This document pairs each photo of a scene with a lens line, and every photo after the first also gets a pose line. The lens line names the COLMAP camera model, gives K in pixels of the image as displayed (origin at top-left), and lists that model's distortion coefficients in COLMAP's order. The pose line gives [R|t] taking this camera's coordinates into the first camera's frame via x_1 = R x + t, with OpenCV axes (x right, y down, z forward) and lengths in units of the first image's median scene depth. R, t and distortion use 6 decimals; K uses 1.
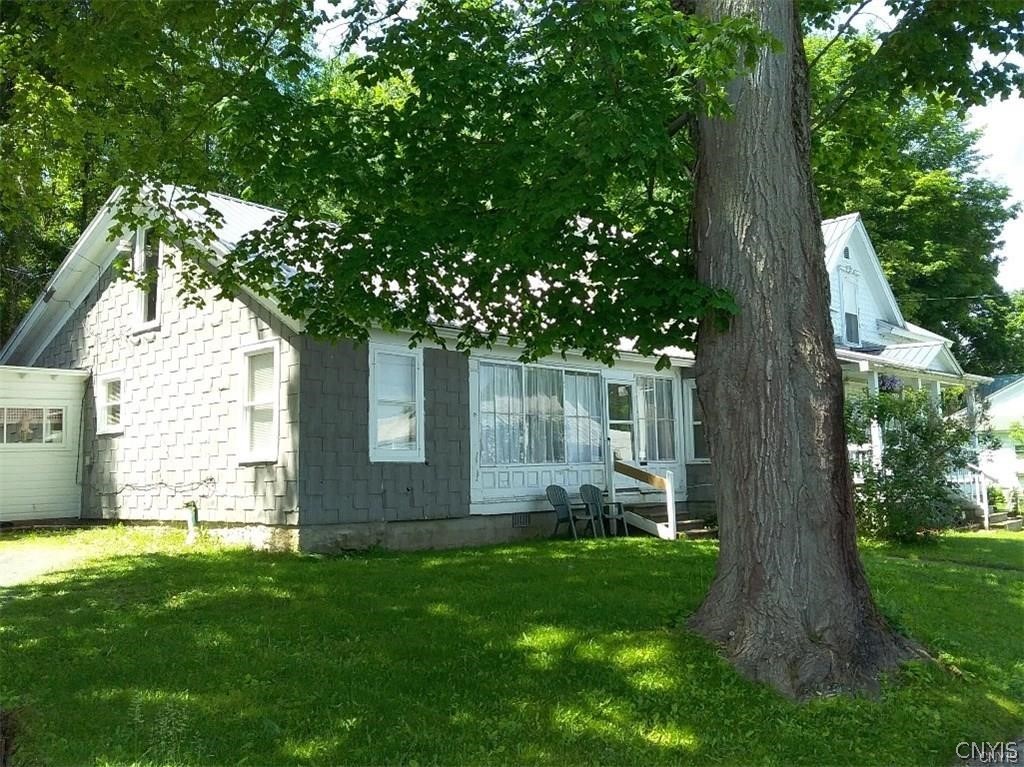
lens RADIAL K [[909.0, 0, 512.0], [0, 909.0, 383.5], [0, 0, 1]] dist [0.007405, -0.008839]
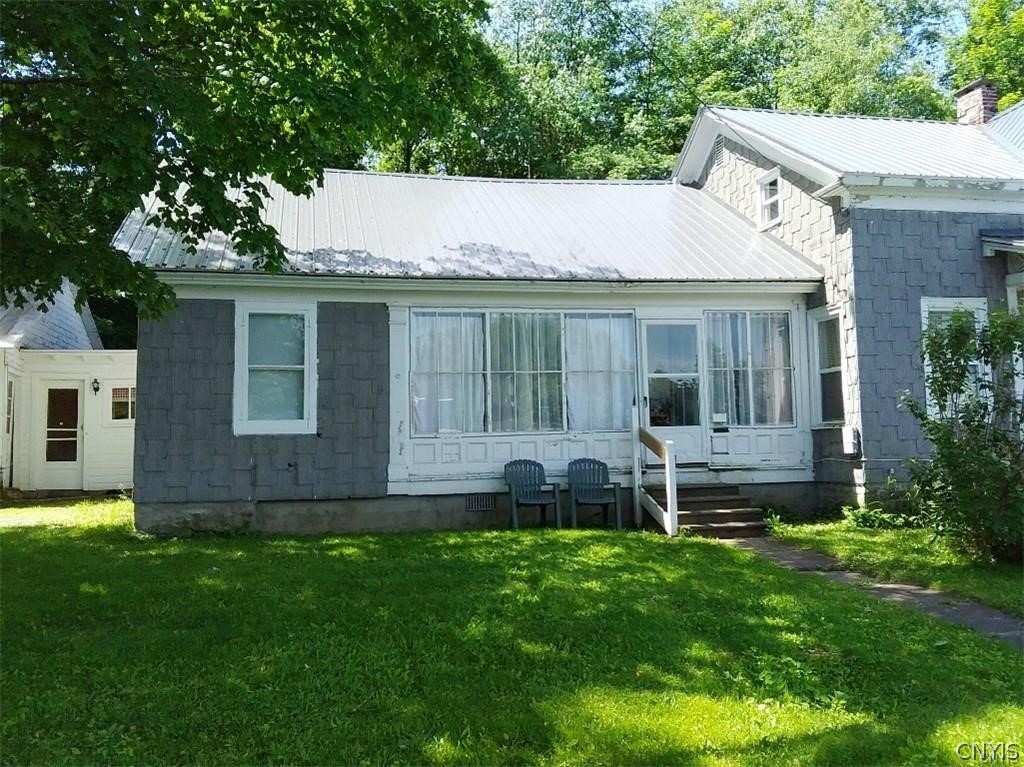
lens RADIAL K [[909.0, 0, 512.0], [0, 909.0, 383.5], [0, 0, 1]] dist [0.007405, -0.008839]
pose [[0.830747, -0.035018, -0.555548, 0.290049], [0.060209, 0.997817, 0.027139, 0.014098], [0.553384, -0.055994, 0.831042, 0.205434]]
